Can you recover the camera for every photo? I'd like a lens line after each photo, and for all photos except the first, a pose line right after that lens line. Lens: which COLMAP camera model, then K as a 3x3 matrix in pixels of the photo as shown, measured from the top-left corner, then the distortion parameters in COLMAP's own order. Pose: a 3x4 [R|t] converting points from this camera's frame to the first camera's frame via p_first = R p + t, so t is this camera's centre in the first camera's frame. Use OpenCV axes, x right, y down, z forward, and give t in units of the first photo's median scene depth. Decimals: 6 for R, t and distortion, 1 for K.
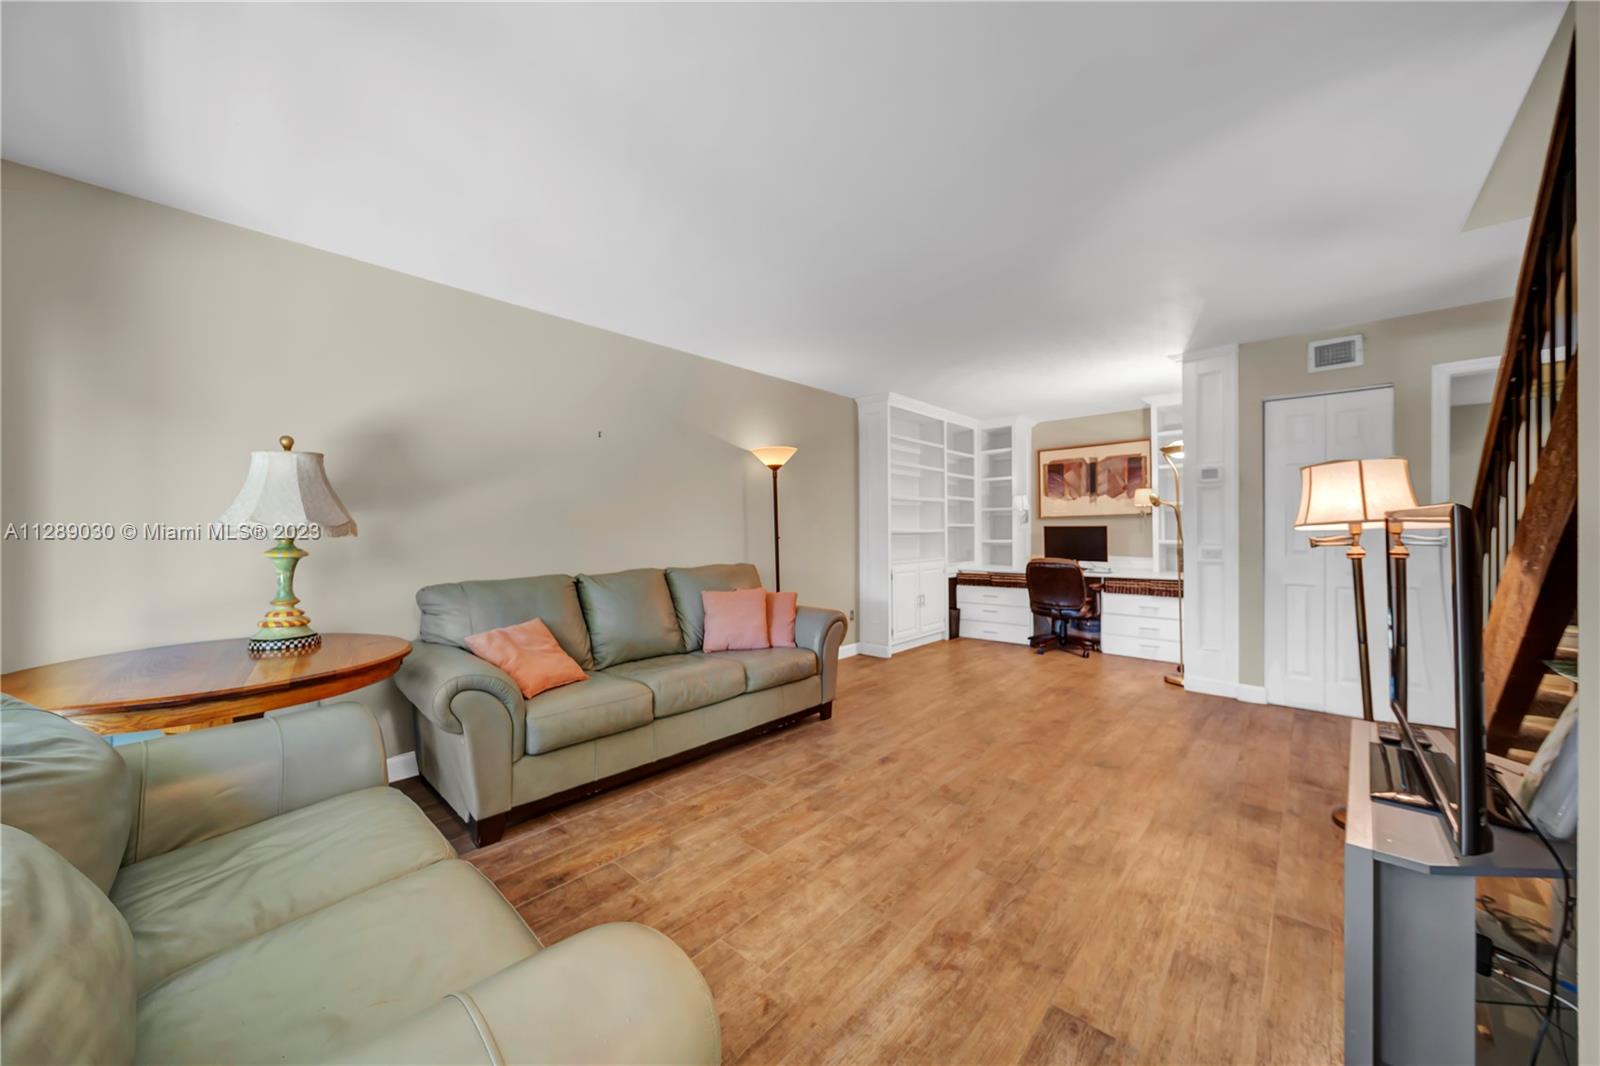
lens RADIAL K [[563.8, 0, 800.0], [0, 563.8, 535.0], [0, 0, 1]] dist [-0.001429, -0.001669]
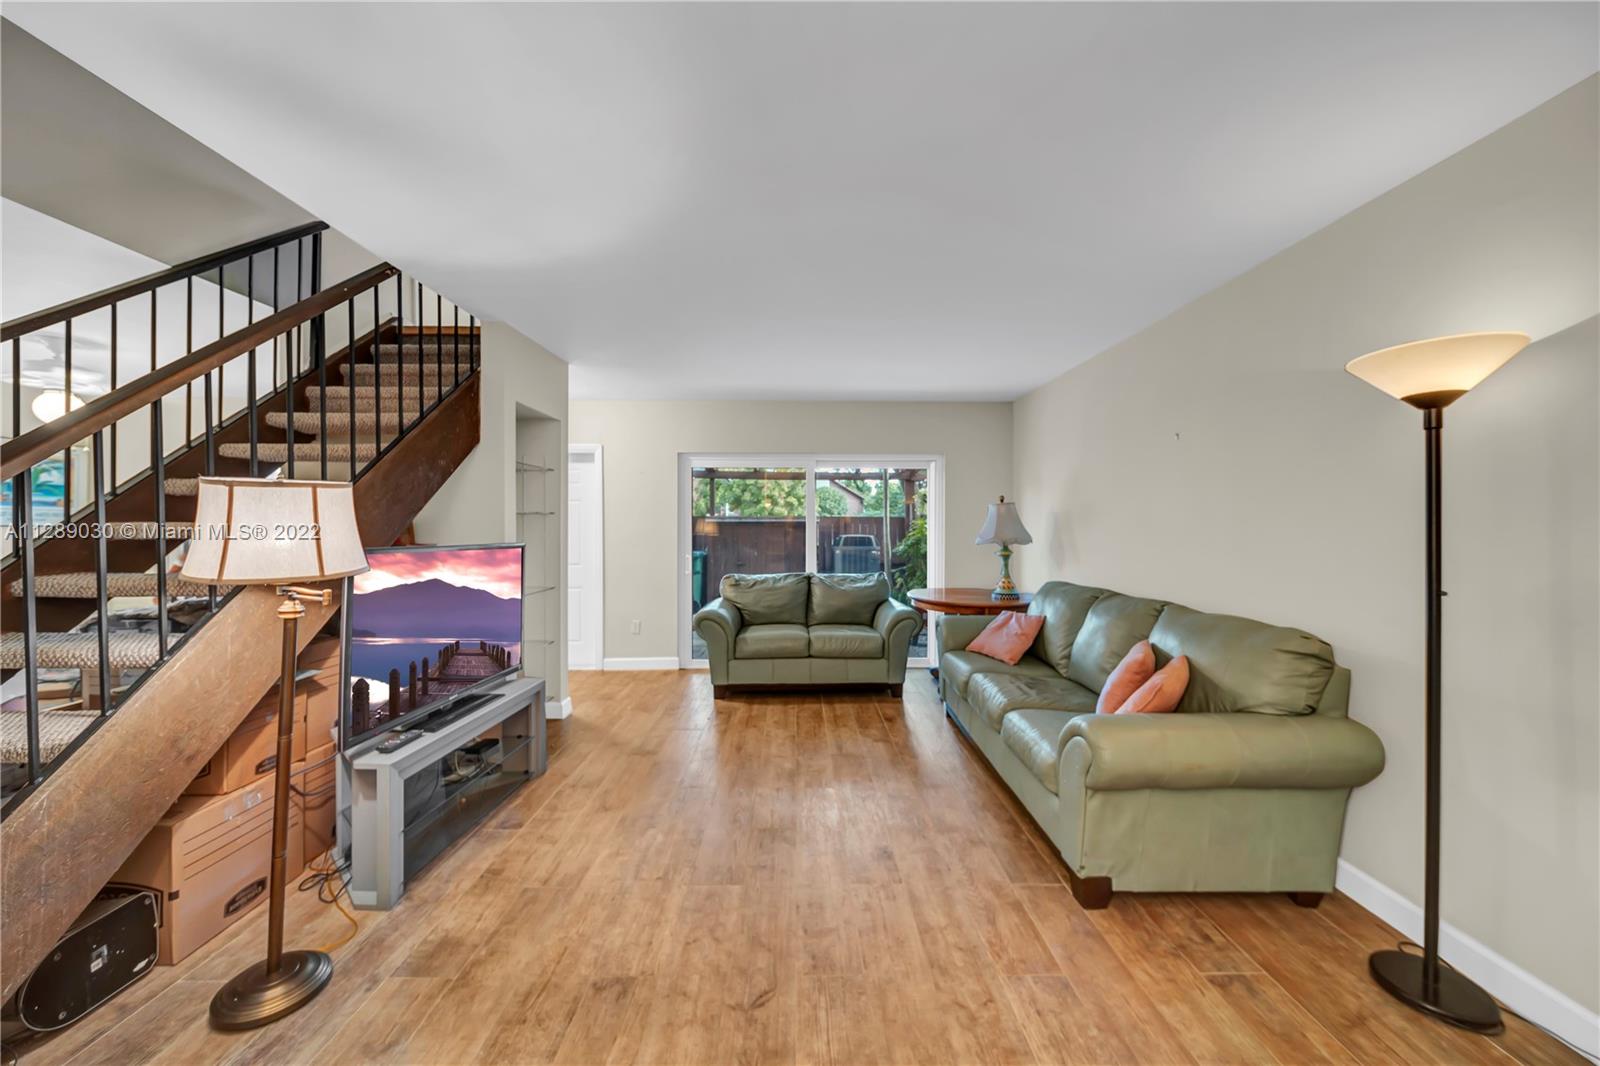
lens RADIAL K [[569.7, 0, 803.7], [0, 569.7, 523.8], [0, 0, 1]] dist [-0.001610, -0.000513]
pose [[-0.729159, 0.004429, -0.684330, 0.405344], [-0.001722, 0.999964, 0.008306, -0.033358], [0.684343, 0.007235, -0.729125, 0.785317]]
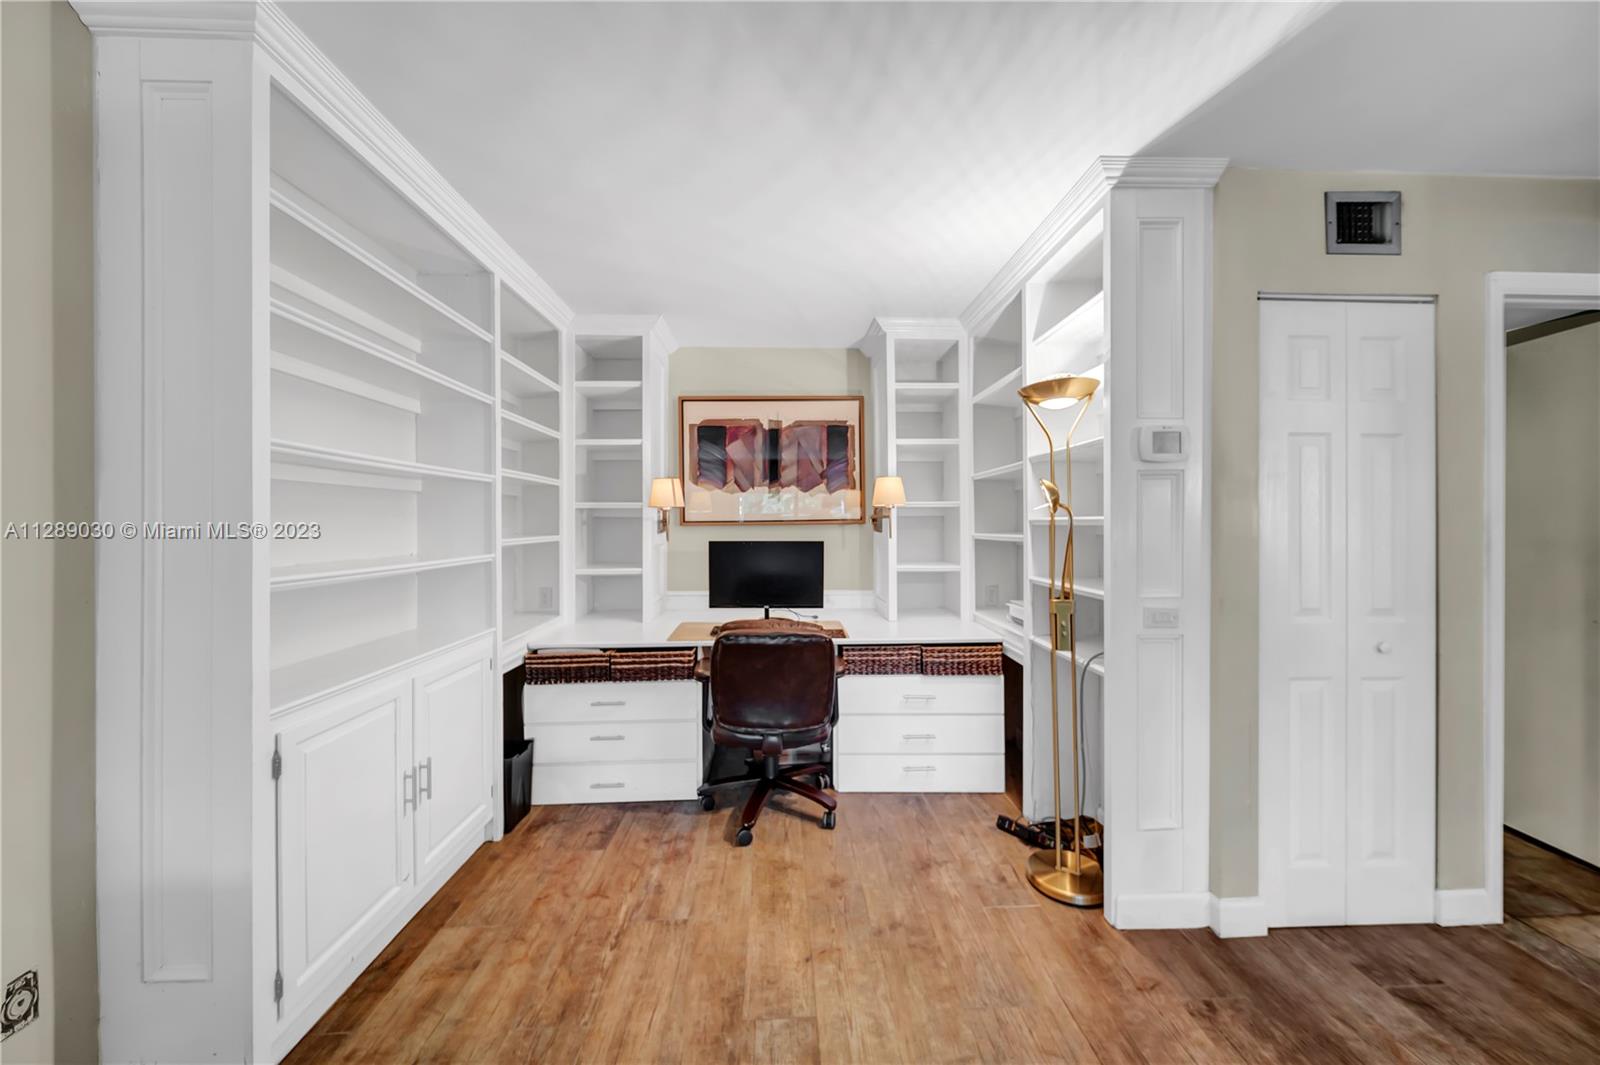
lens RADIAL K [[569.7, 0, 803.7], [0, 569.7, 523.3], [0, 0, 1]] dist [-0.001610, -0.000513]
pose [[0.706849, 0.003324, 0.707357, 0.144374], [0.004849, 0.999943, -0.009545, -0.029397], [-0.707348, 0.010177, 0.706792, 0.633380]]
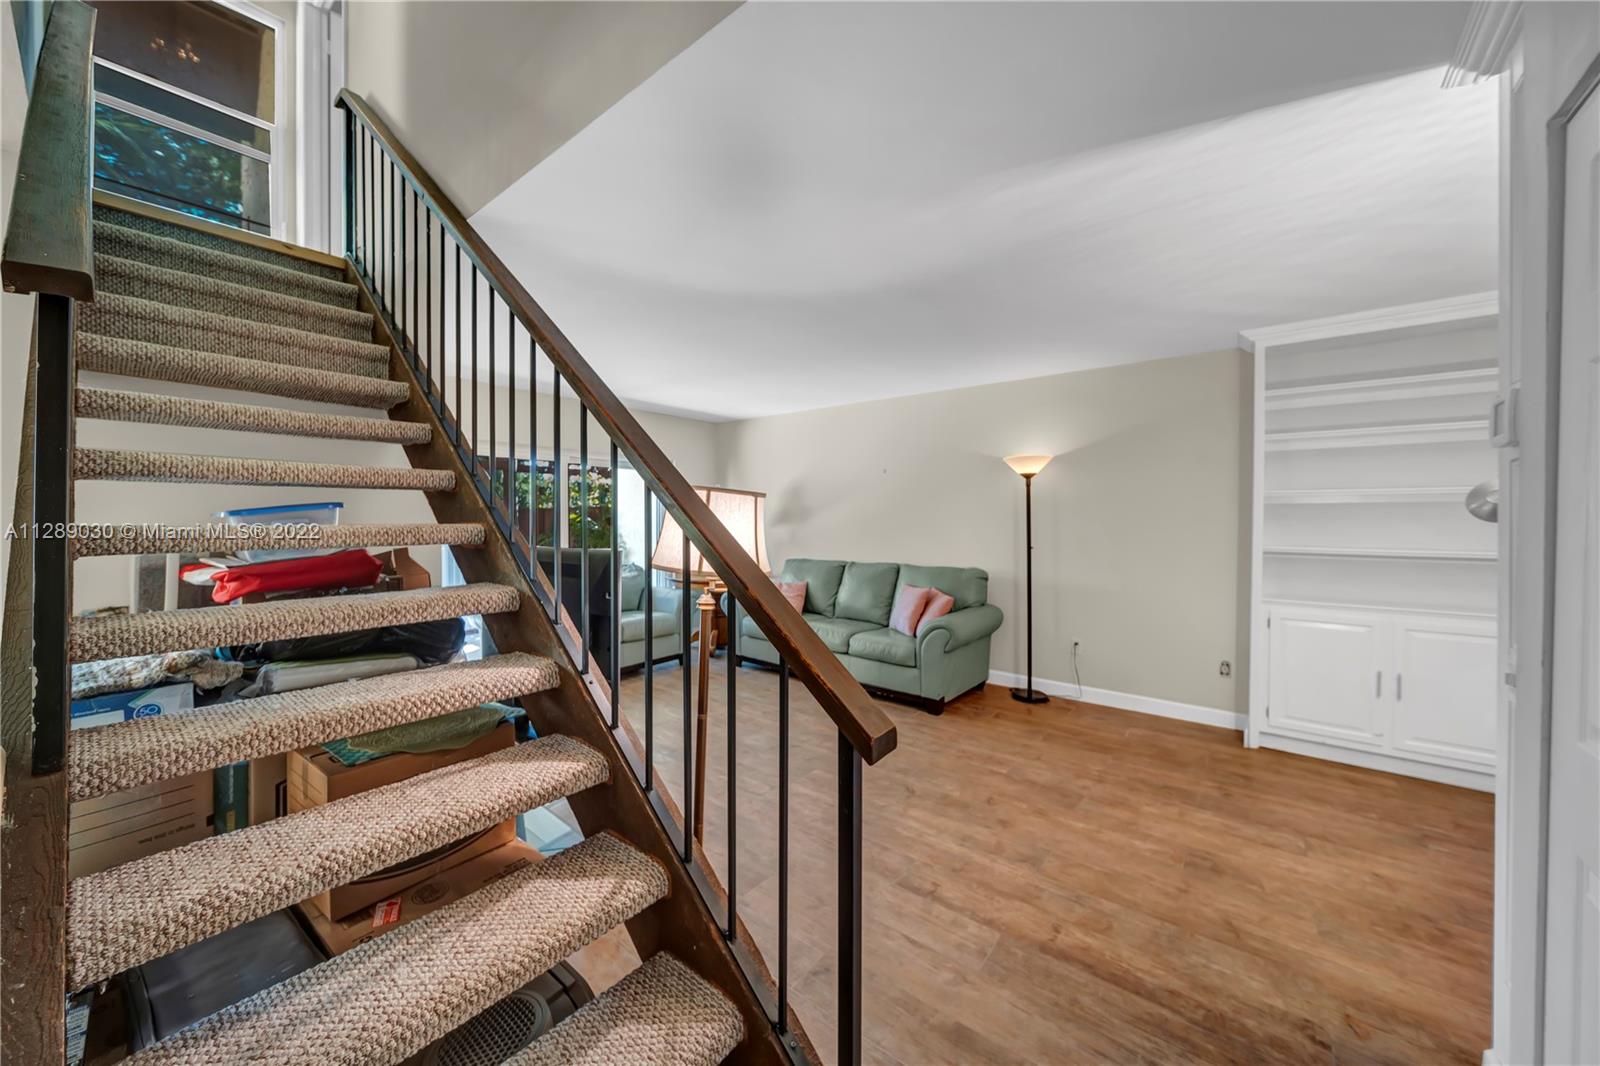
lens RADIAL K [[569.7, 0, 803.7], [0, 569.7, 523.8], [0, 0, 1]] dist [-0.001610, -0.000513]
pose [[0.068014, 0.014707, -0.997576, 0.725191], [-0.010065, 0.999851, 0.014054, -0.036971], [0.997634, 0.009085, 0.068152, 0.432325]]
